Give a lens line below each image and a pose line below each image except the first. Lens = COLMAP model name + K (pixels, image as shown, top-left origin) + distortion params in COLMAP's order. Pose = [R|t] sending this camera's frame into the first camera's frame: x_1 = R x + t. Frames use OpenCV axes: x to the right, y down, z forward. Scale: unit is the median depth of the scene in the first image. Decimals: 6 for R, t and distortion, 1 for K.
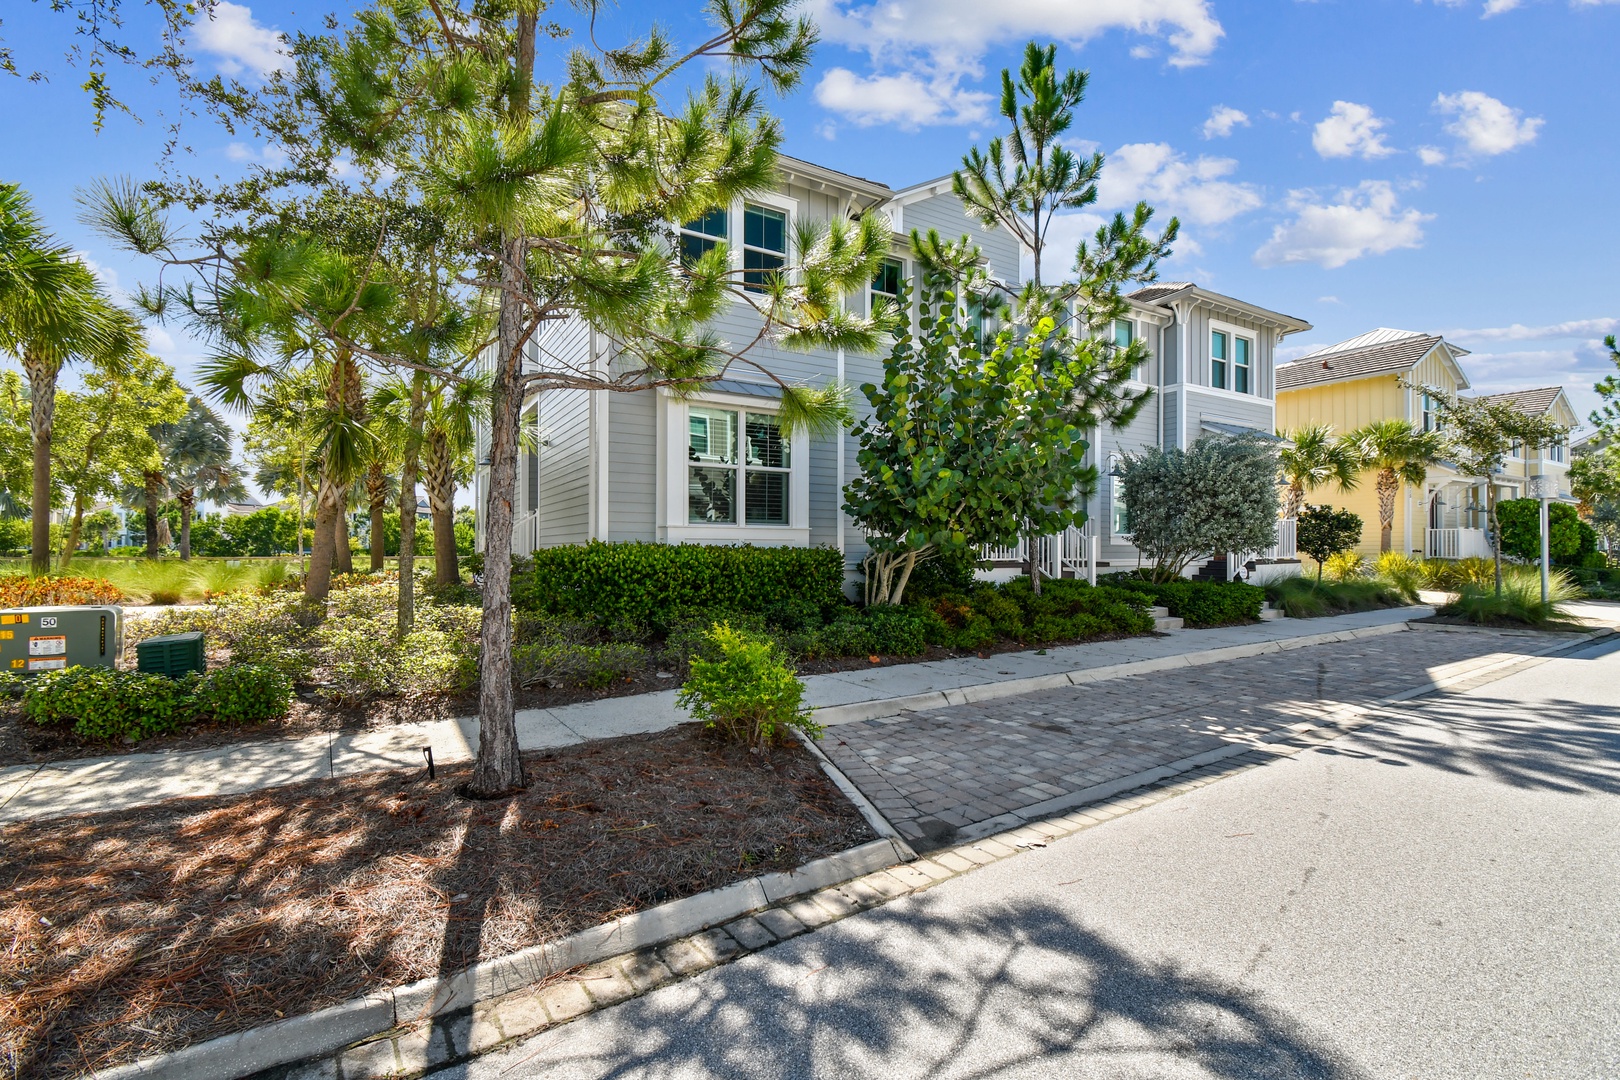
lens RADIAL K [[719.5, 0, 794.6], [0, 719.5, 546.6], [0, 0, 1]] dist [-0.012890, -0.002657]
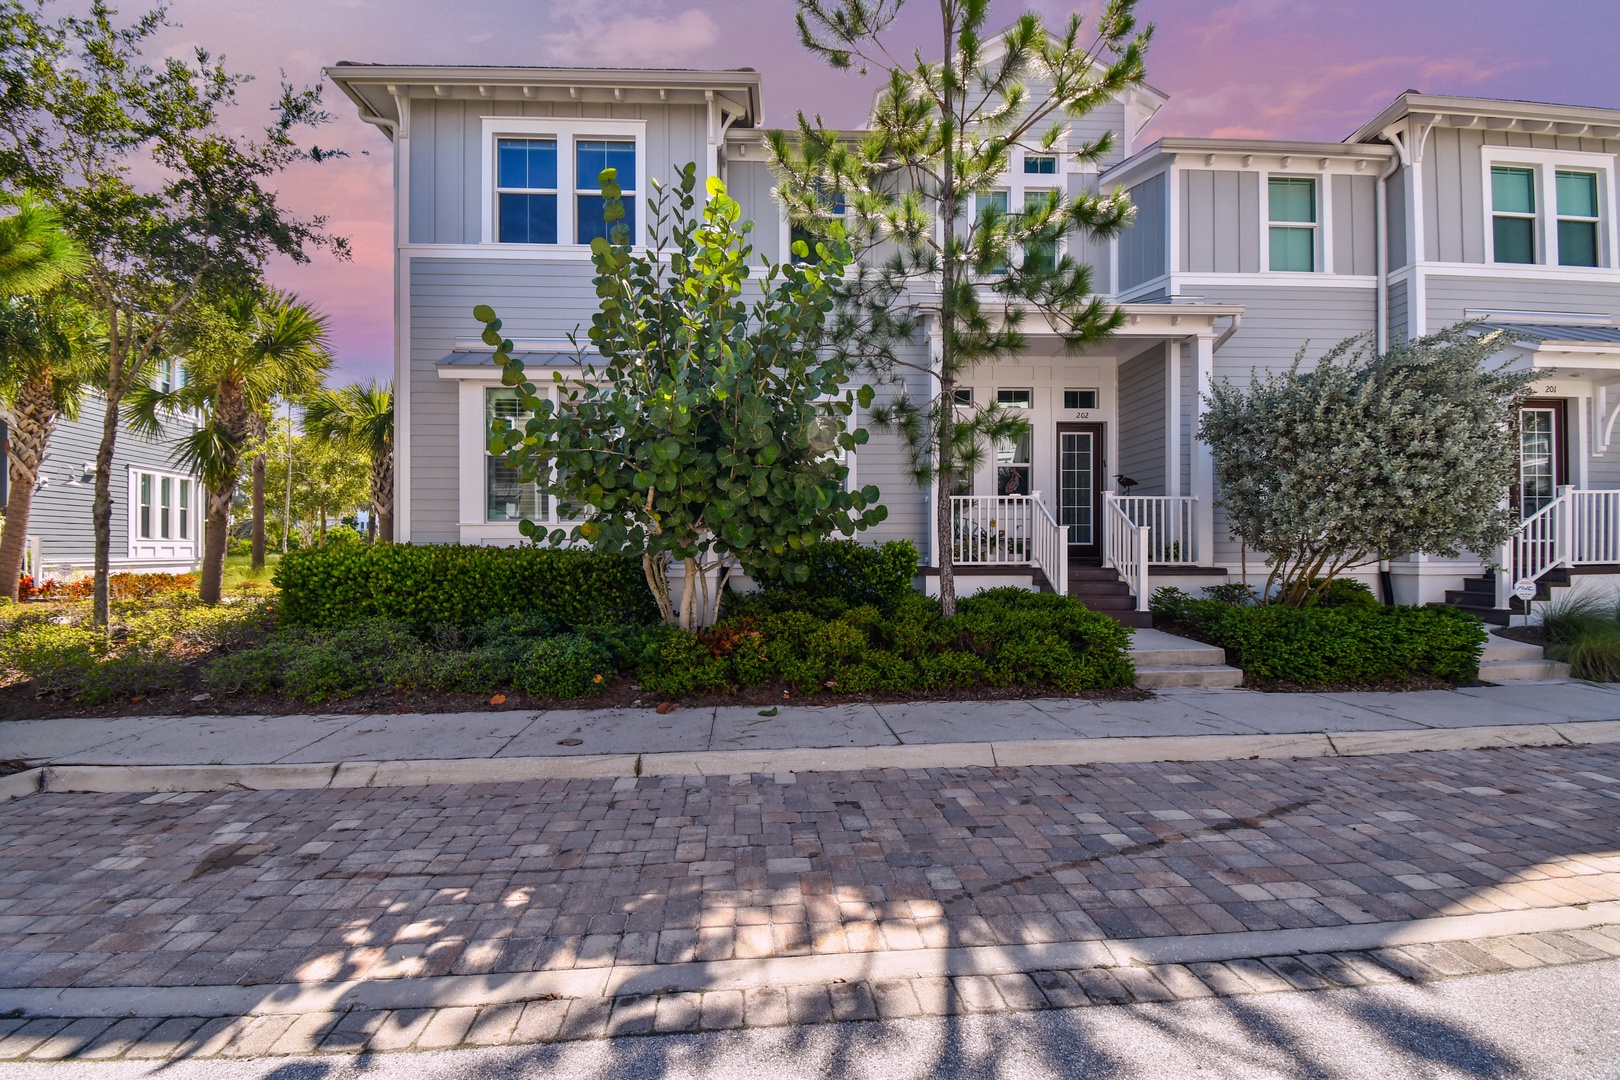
lens RADIAL K [[719.5, 0, 814.4], [0, 719.5, 545.4], [0, 0, 1]] dist [-0.012890, -0.002657]
pose [[0.885971, -0.004392, -0.463720, 0.492865], [0.004744, 0.999989, -0.000408, 0.000846], [0.463716, -0.001839, 0.885982, 0.335445]]
